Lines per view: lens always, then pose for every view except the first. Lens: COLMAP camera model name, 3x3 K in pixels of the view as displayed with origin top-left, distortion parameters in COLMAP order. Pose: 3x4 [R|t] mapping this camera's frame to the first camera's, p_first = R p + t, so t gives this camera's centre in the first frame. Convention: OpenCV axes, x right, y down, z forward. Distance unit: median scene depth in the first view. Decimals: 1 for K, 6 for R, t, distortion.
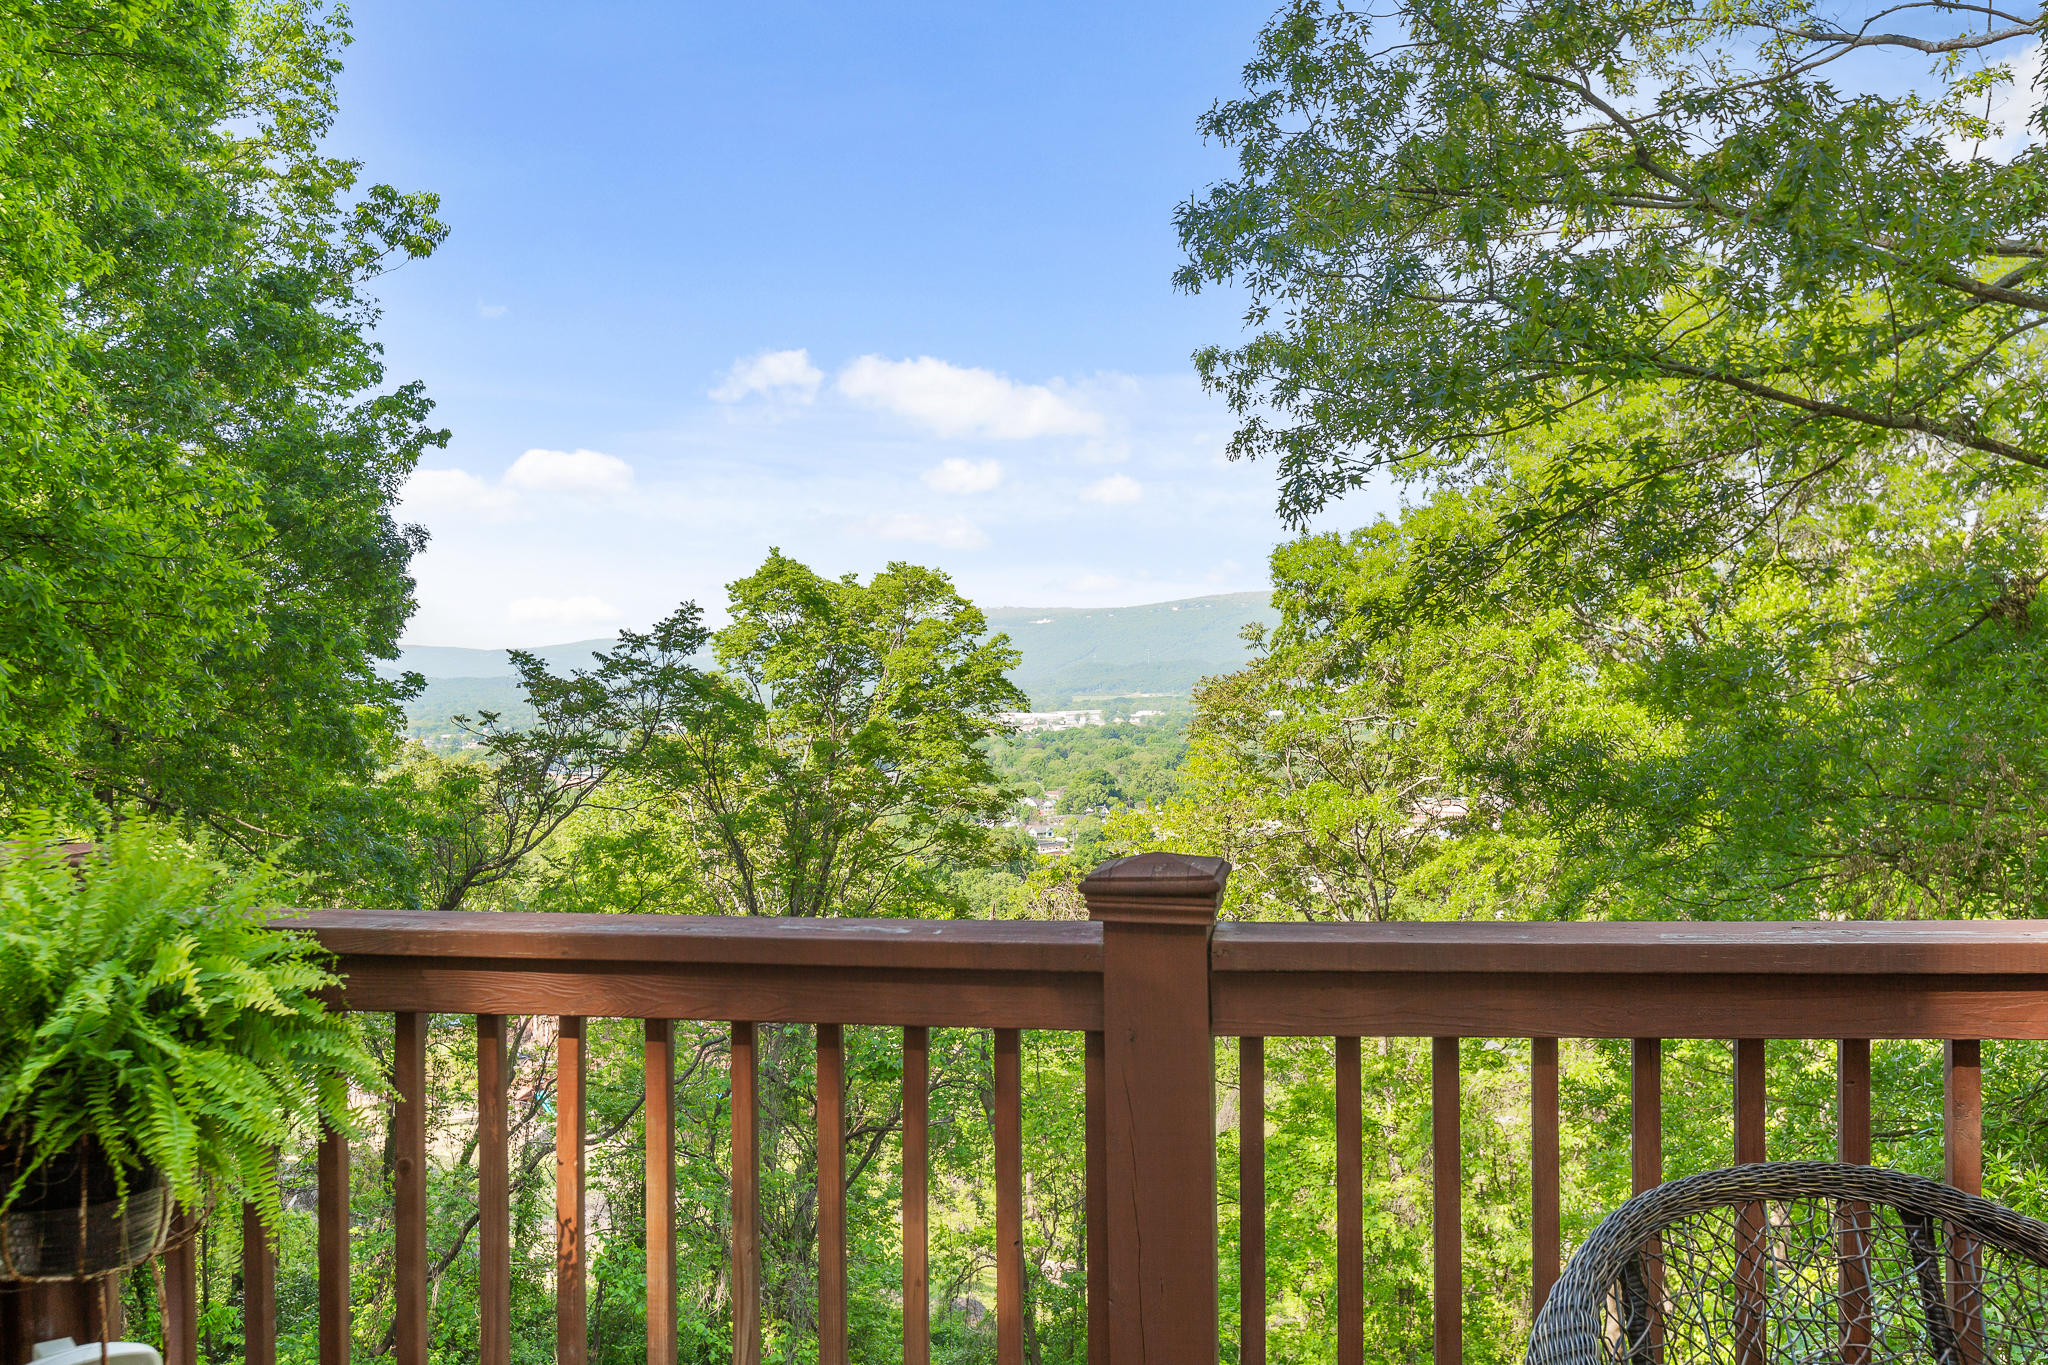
lens RADIAL K [[1673.1, 0, 1024.0], [0, 1673.1, 682.5], [0, 0, 1]] dist [-0.001539, -0.003297]
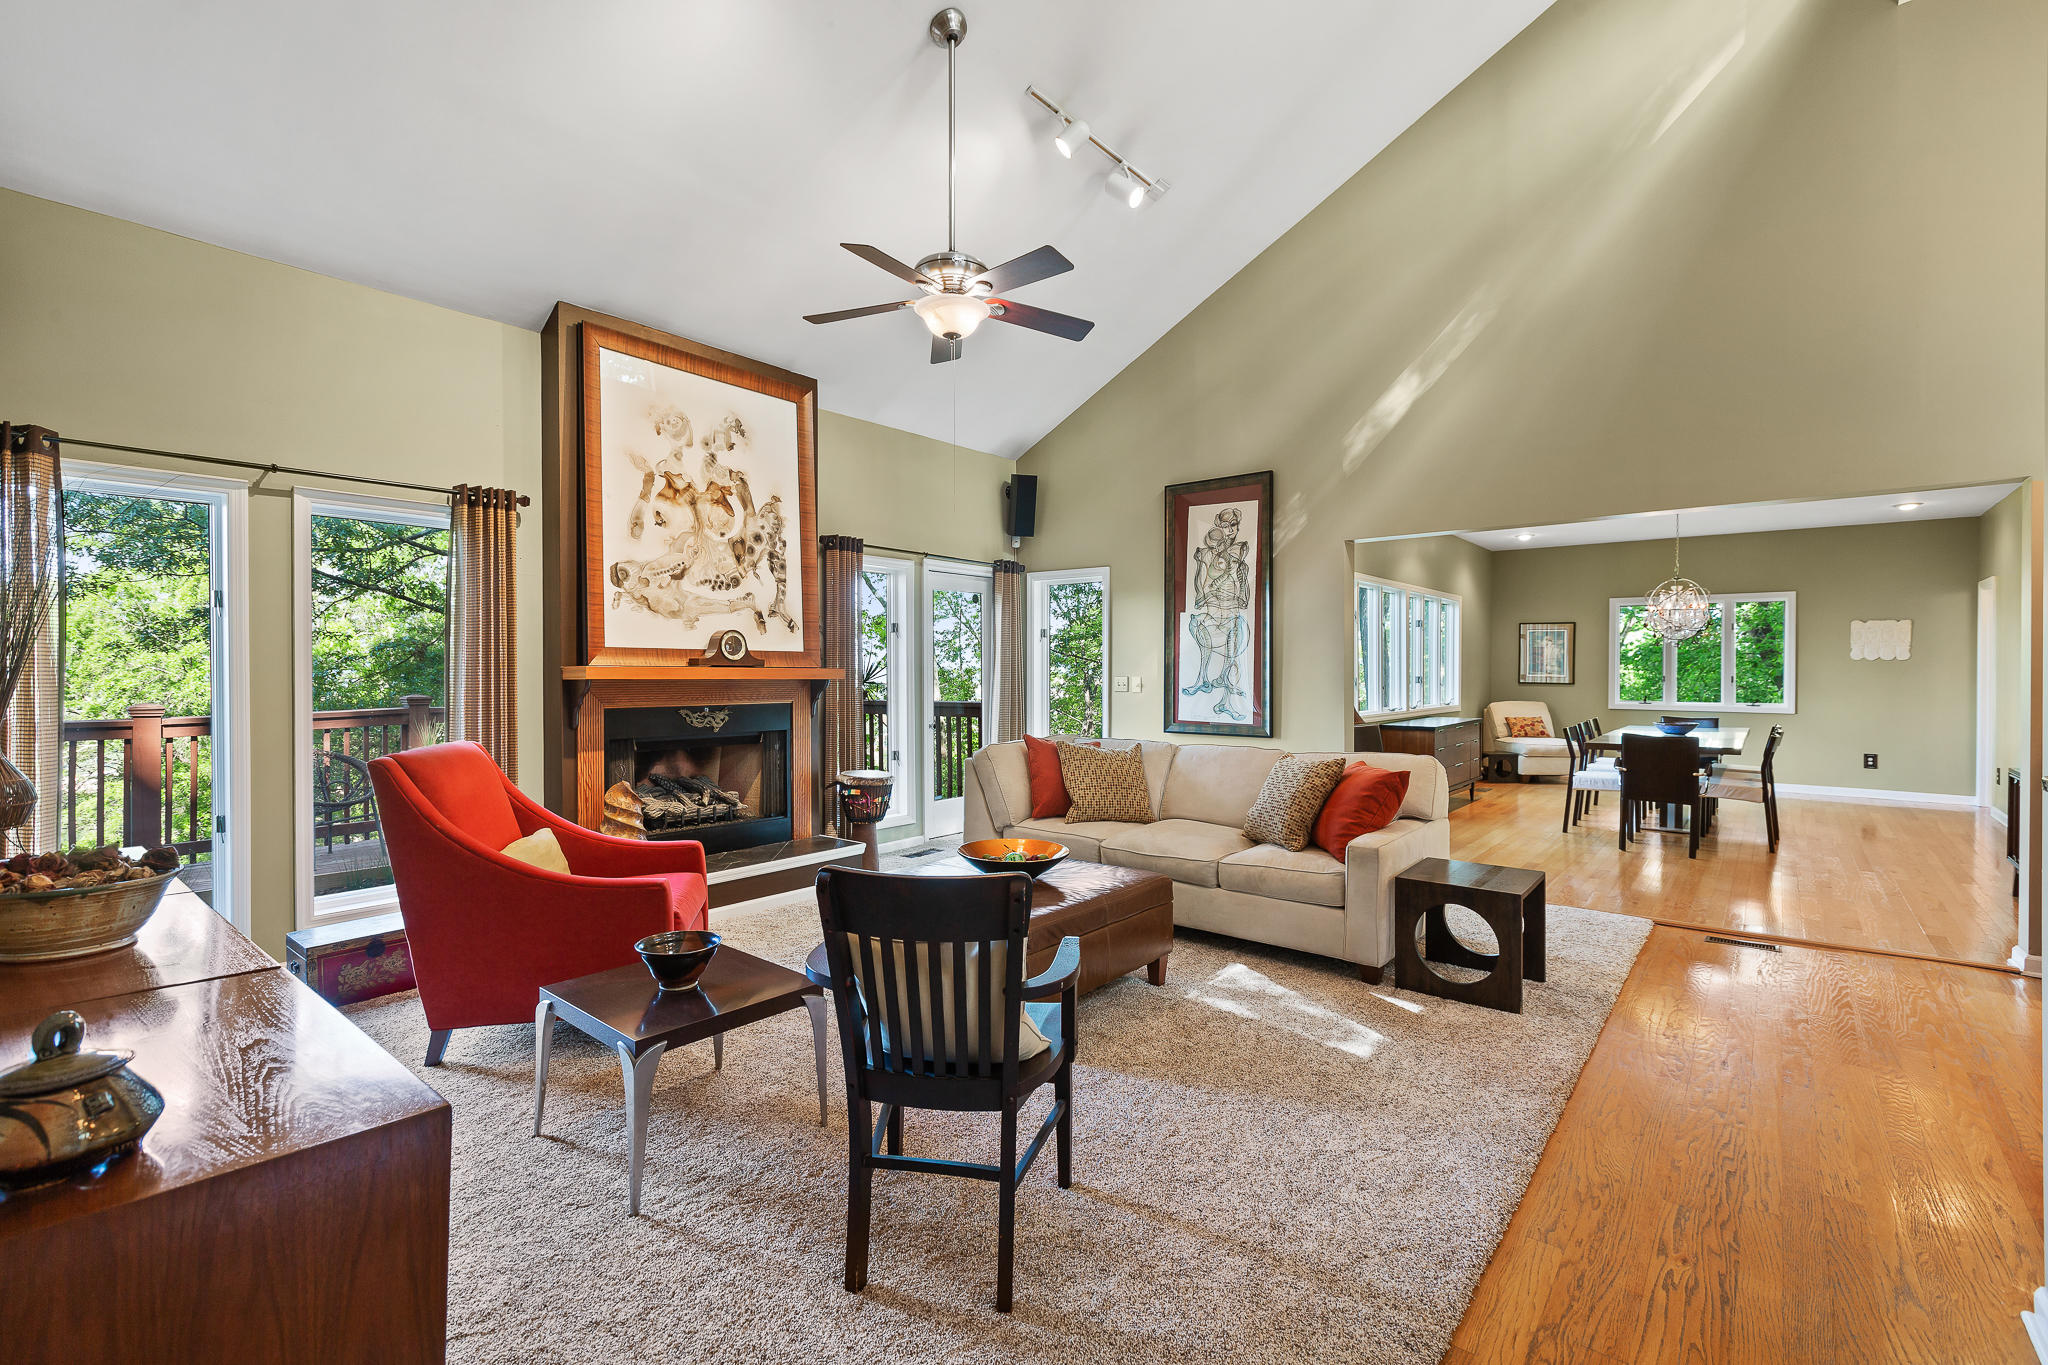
lens RADIAL K [[929.0, 0, 1024.0], [0, 929.0, 682.5], [0, 0, 1]] dist [0.015765, 0.000024]
pose [[0.507476, 0.005067, 0.861651, -0.096451], [0.000789, 0.999980, -0.006345, 0.006256], [-0.861666, 0.003900, 0.507461, -0.256561]]
